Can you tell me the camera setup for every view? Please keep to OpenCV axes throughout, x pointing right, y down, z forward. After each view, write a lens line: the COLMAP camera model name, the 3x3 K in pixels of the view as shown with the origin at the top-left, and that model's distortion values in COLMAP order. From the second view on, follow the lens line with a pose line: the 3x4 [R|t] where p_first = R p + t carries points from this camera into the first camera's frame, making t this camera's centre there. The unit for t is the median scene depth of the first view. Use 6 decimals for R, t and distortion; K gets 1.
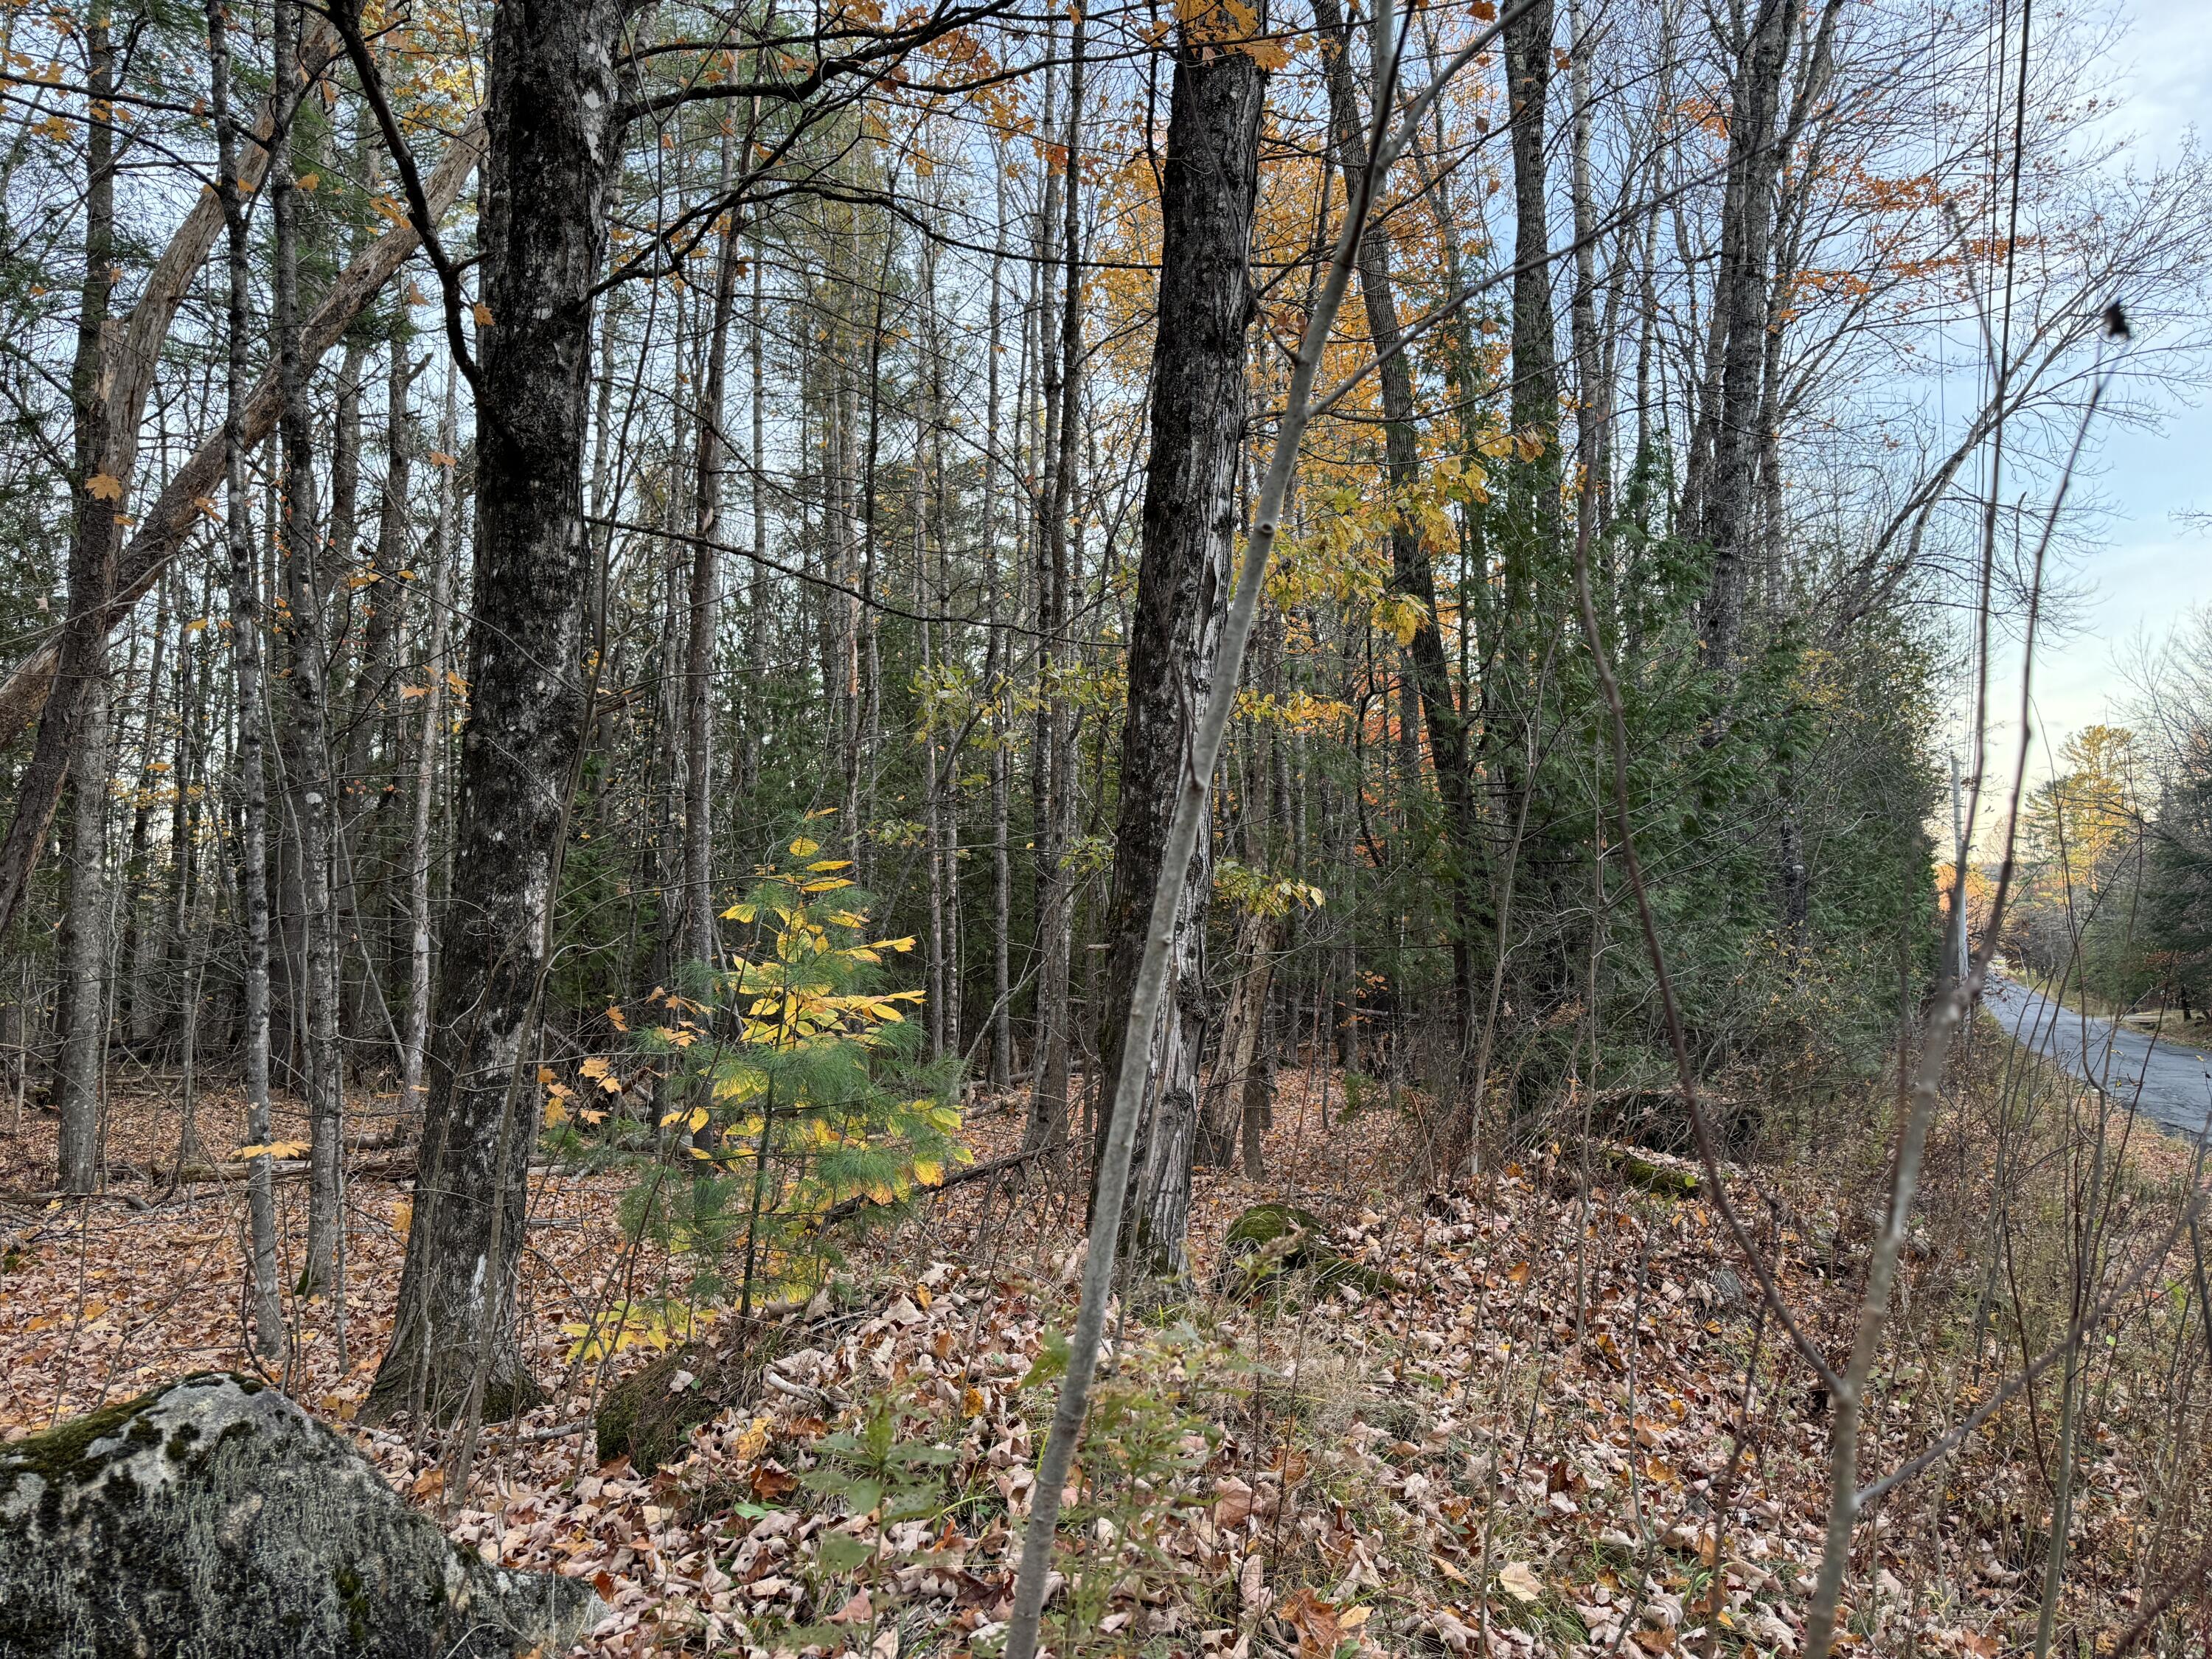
lens RADIAL K [[1516.2, 0, 1114.0], [0, 1516.2, 884.9], [0, 0, 1]] dist [0.035106, -0.041652]
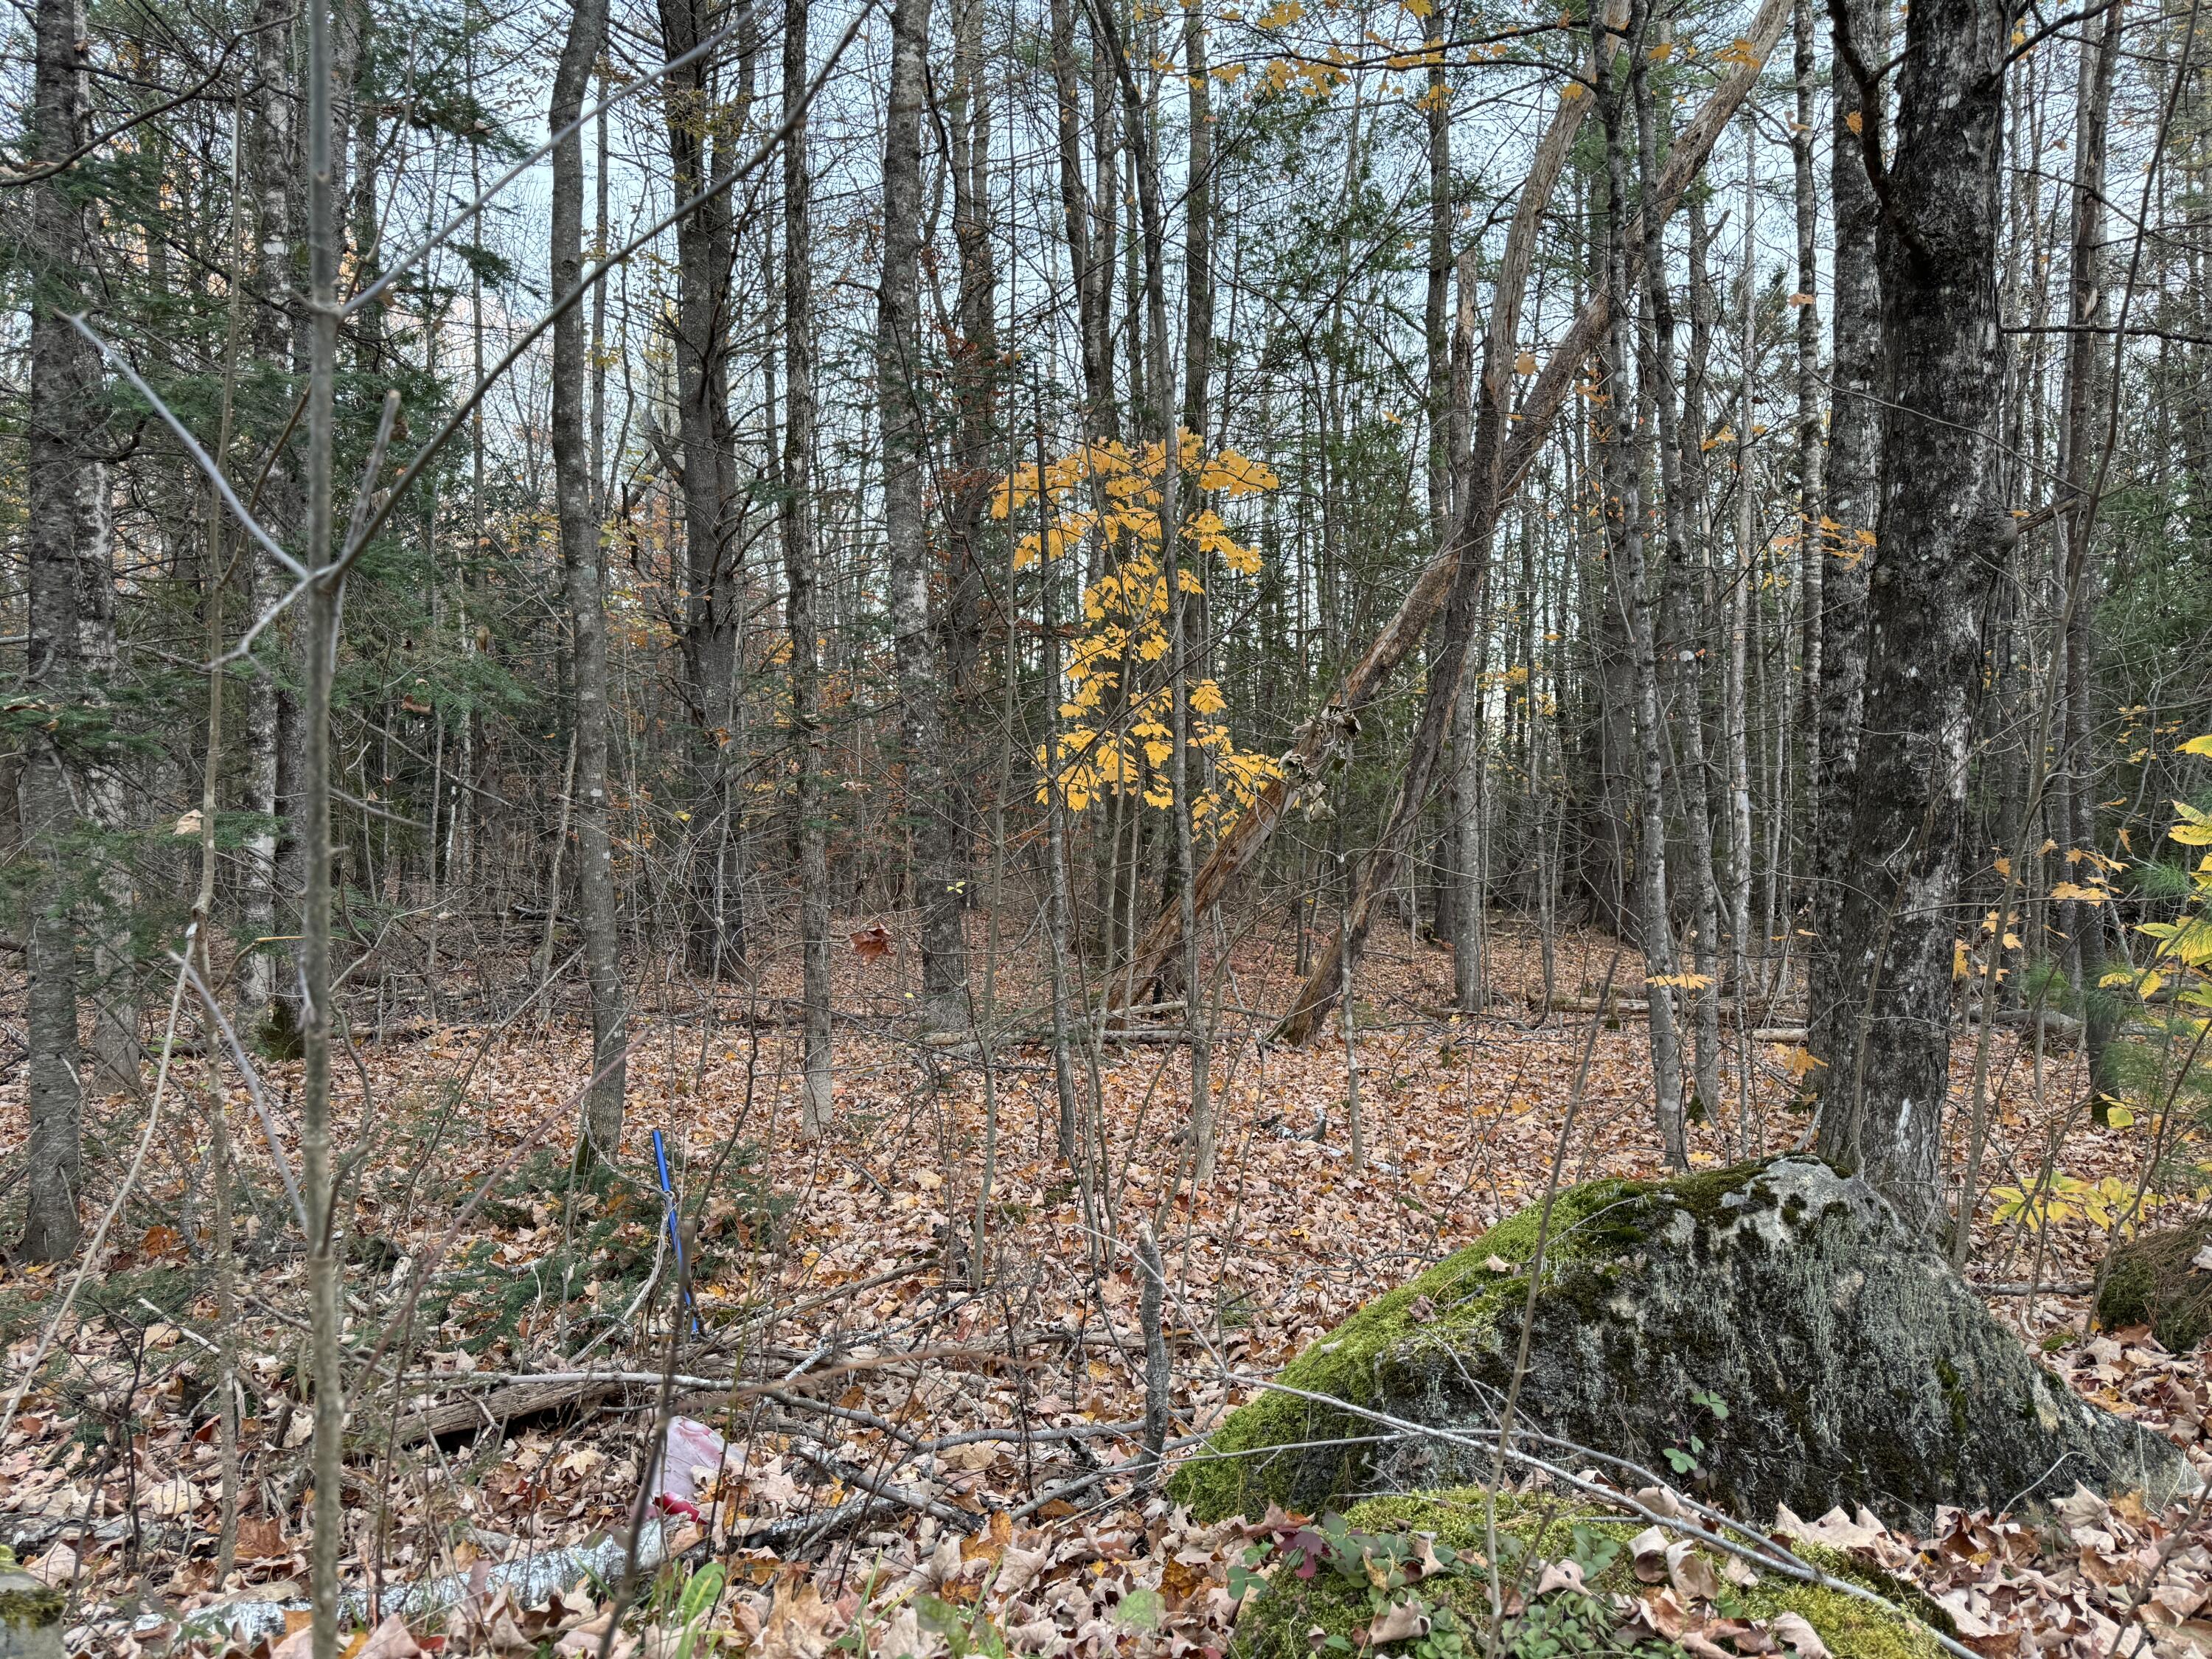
lens RADIAL K [[1516.2, 0, 1114.0], [0, 1516.2, 884.9], [0, 0, 1]] dist [0.035106, -0.041652]
pose [[0.720585, 0.027007, -0.692841, -0.092661], [0.029735, 0.997118, 0.069793, 0.018691], [0.692729, -0.070894, 0.717705, -0.046300]]
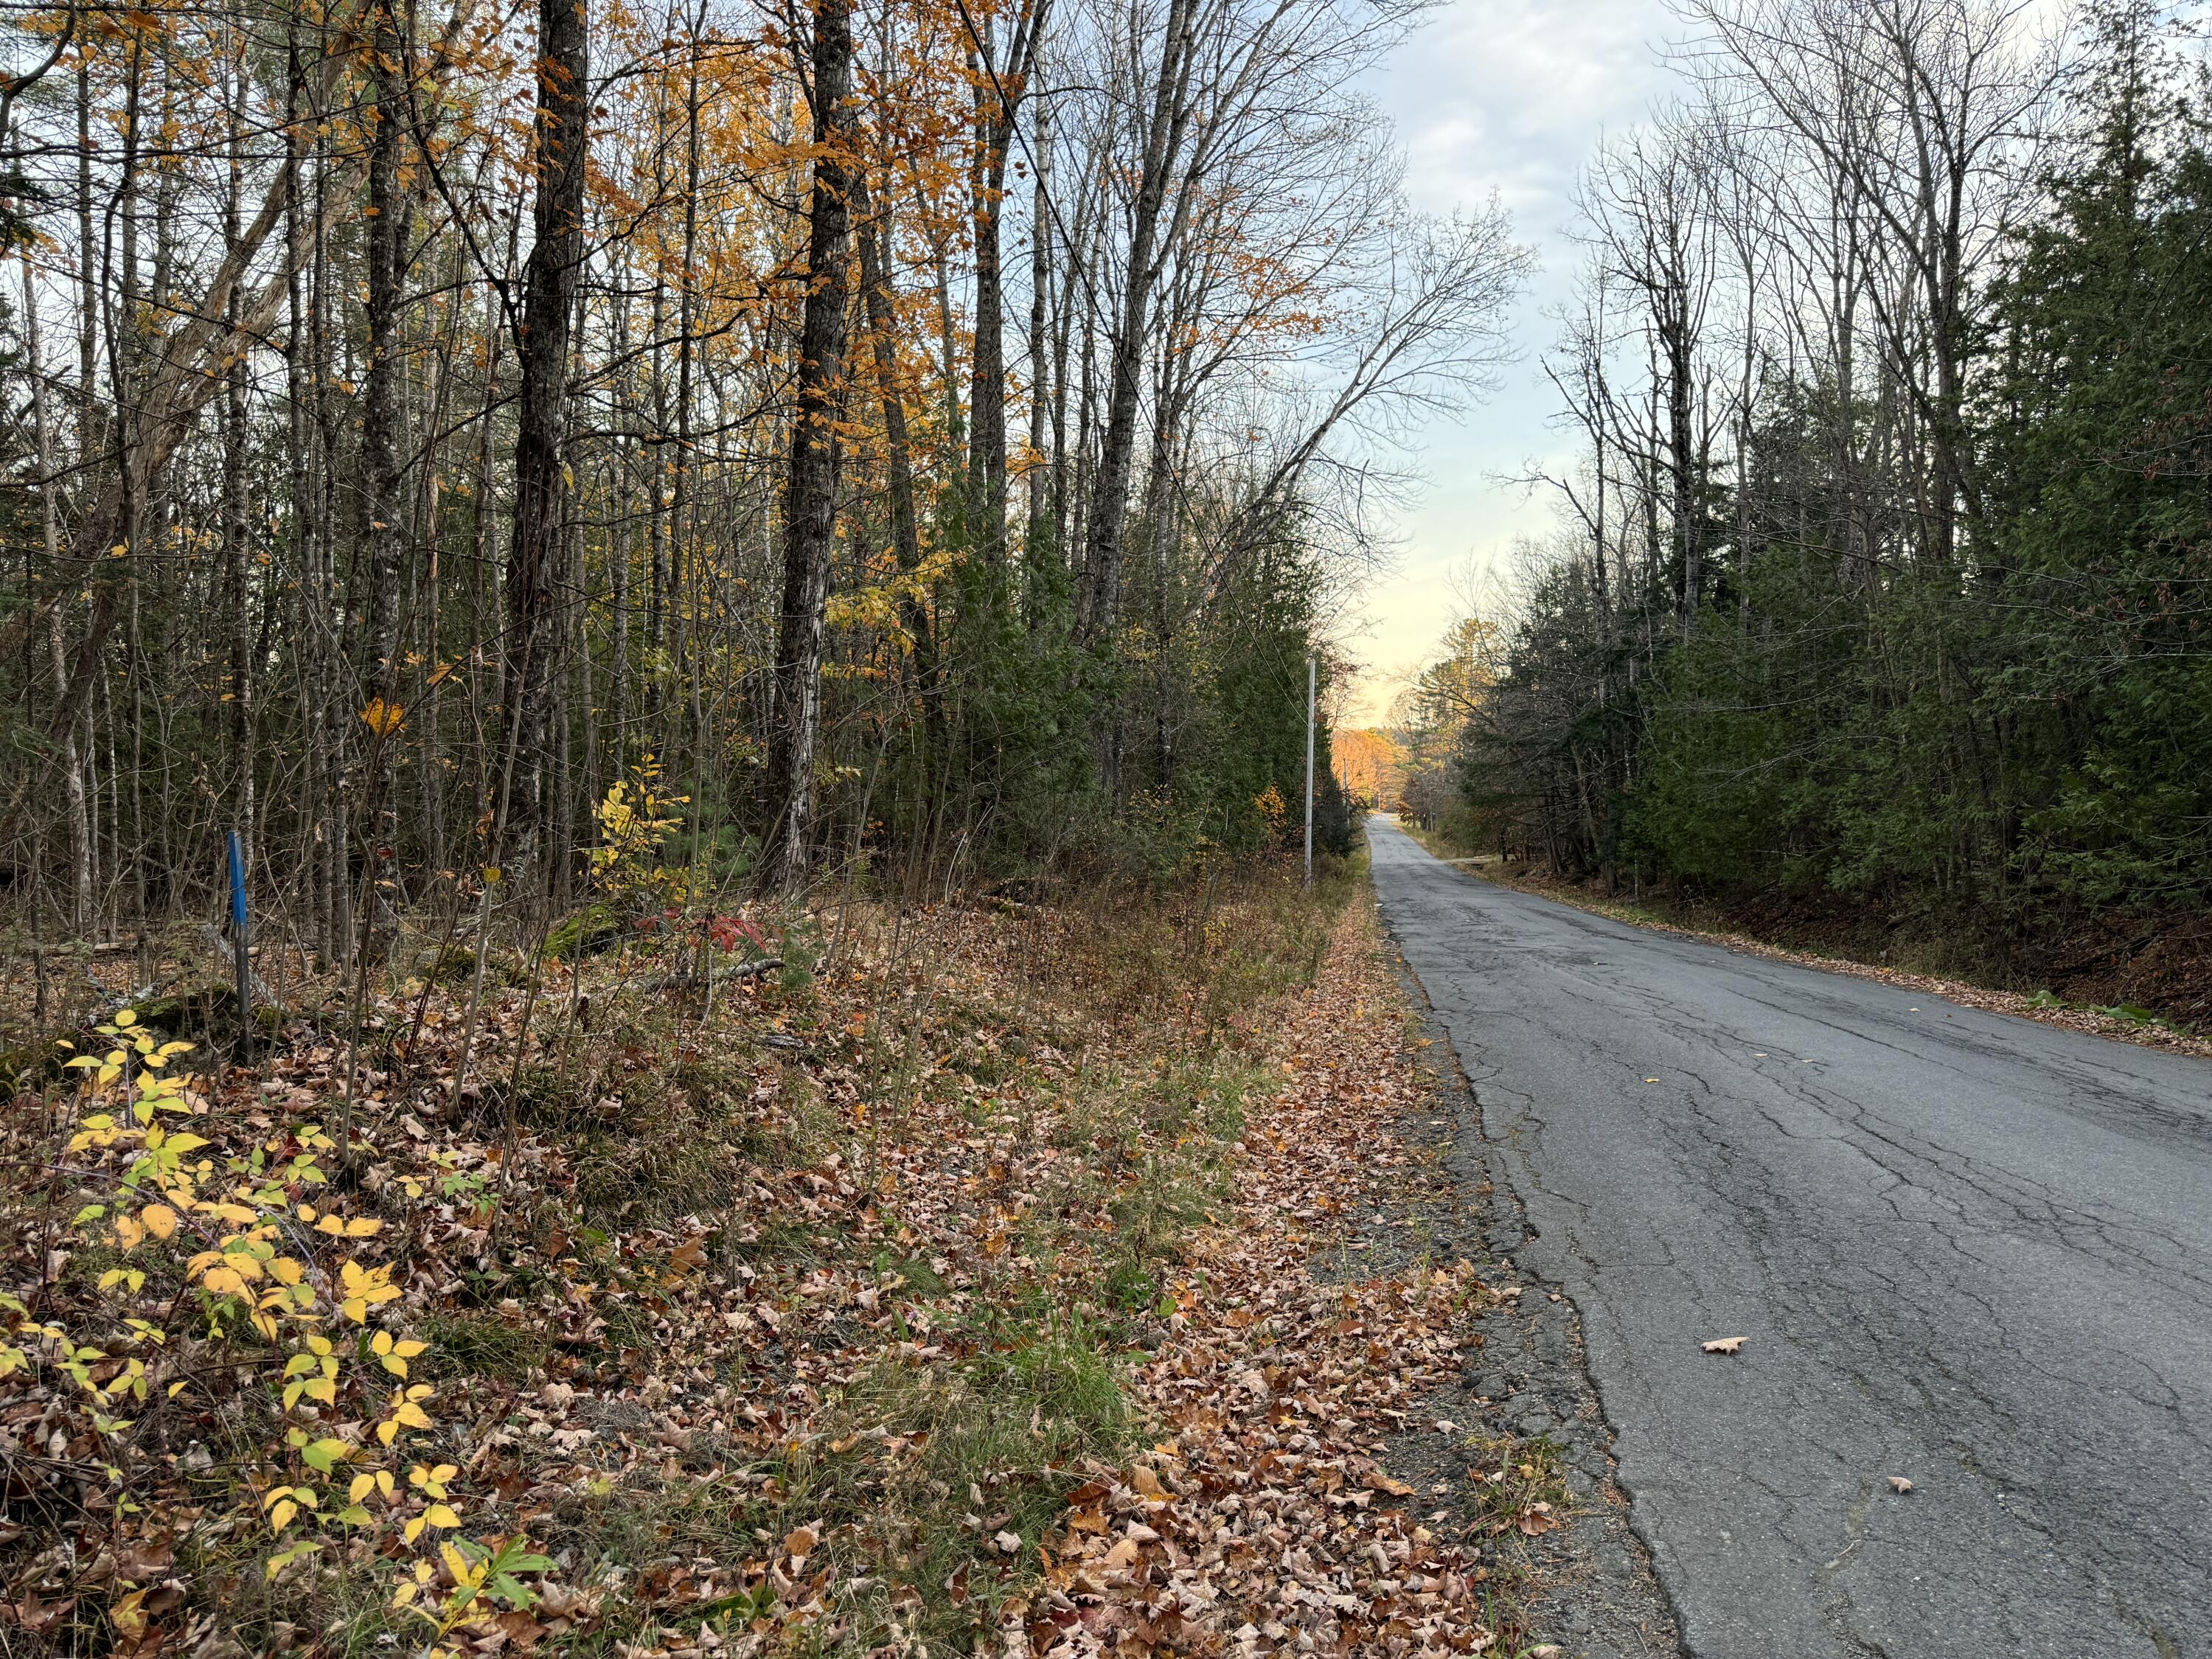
lens RADIAL K [[1516.2, 0, 1114.0], [0, 1516.2, 884.9], [0, 0, 1]] dist [0.035106, -0.041652]
pose [[0.946231, -0.002090, 0.323486, -0.285364], [-0.030732, 0.994876, 0.096321, -0.079327], [-0.322030, -0.101083, 0.941318, -1.509437]]
